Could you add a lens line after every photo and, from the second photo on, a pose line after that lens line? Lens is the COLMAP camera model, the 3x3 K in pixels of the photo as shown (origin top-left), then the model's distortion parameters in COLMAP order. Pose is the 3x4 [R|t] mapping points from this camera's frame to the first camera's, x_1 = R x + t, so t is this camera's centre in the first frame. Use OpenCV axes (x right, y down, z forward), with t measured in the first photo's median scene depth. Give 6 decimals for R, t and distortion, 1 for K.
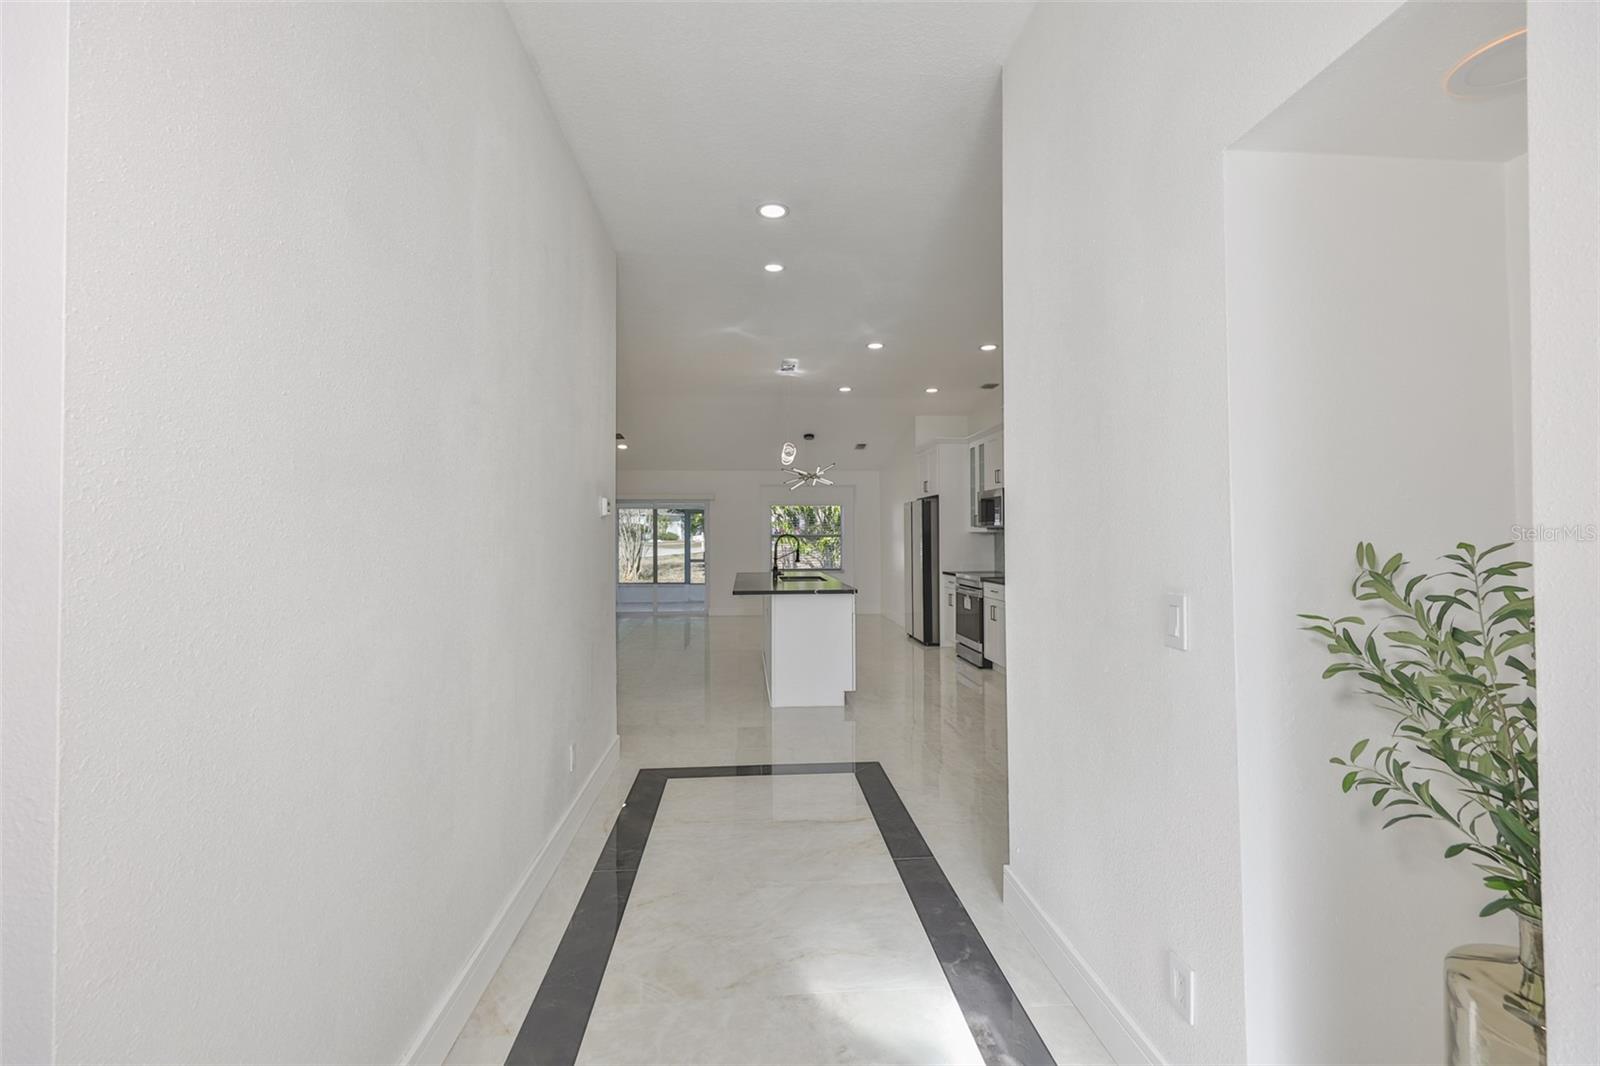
lens RADIAL K [[682.5, 0, 809.8], [0, 682.5, 527.8], [0, 0, 1]] dist [-0.003634, 0.000751]
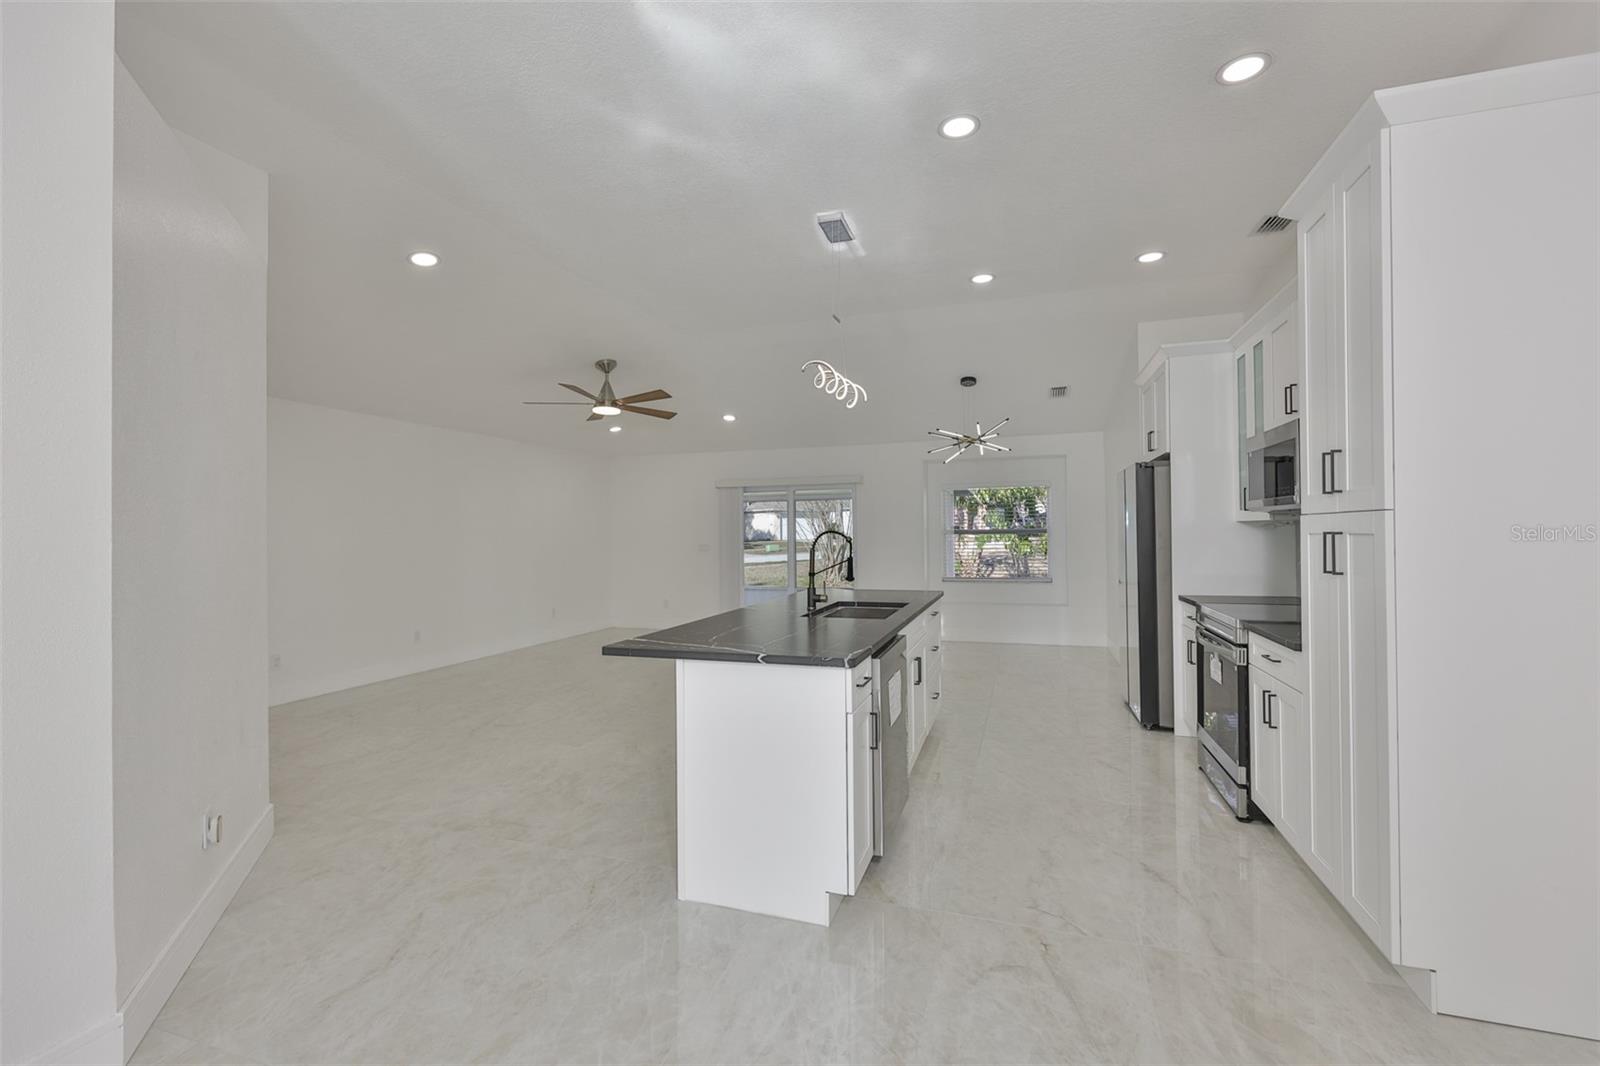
lens RADIAL K [[682.5, 0, 801.3], [0, 682.5, 530.3], [0, 0, 1]] dist [-0.003634, 0.000751]
pose [[0.917749, -0.009383, -0.397049, 0.140306], [0.014460, 0.999847, 0.009793, 0.003653], [0.396897, -0.014729, 0.917745, 0.405513]]
